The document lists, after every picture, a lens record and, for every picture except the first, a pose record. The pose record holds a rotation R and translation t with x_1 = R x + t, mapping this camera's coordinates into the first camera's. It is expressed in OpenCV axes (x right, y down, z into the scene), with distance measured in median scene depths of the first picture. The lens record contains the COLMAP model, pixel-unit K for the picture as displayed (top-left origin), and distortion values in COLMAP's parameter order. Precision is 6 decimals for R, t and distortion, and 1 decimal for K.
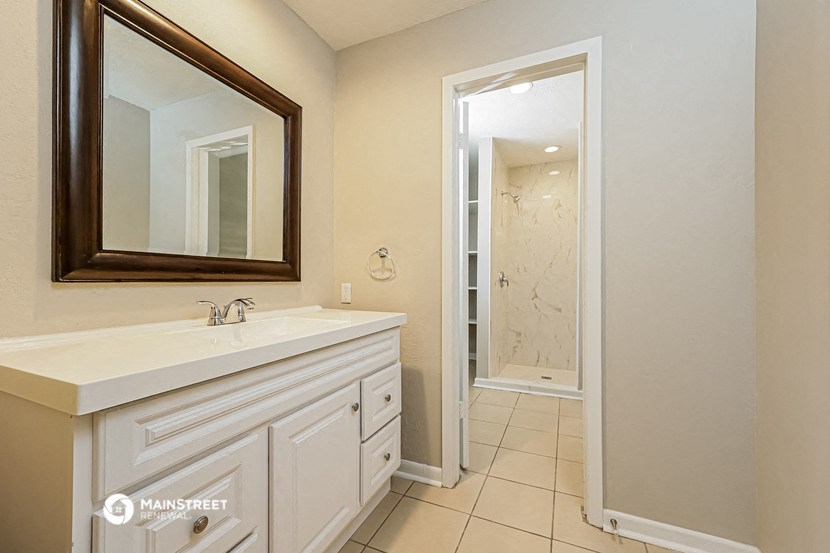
lens RADIAL K [[342.5, 0, 415.2], [0, 342.5, 276.9], [0, 0, 1]] dist [0.001994, -0.000875]
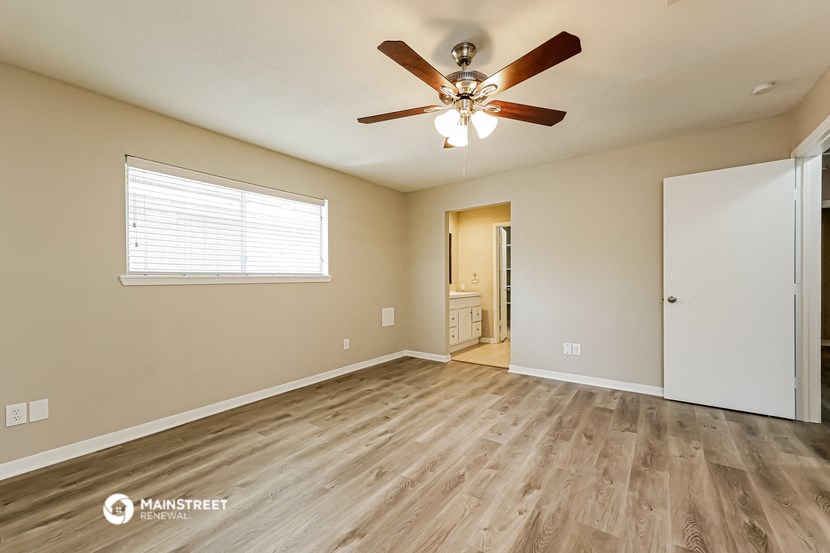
lens RADIAL K [[342.5, 0, 421.2], [0, 342.5, 280.3], [0, 0, 1]] dist [0.001994, -0.000875]
pose [[0.982461, -0.007238, -0.186328, 0.009395], [0.007193, 0.999974, -0.000917, -0.023594], [0.186330, -0.000439, 0.982487, -2.603415]]
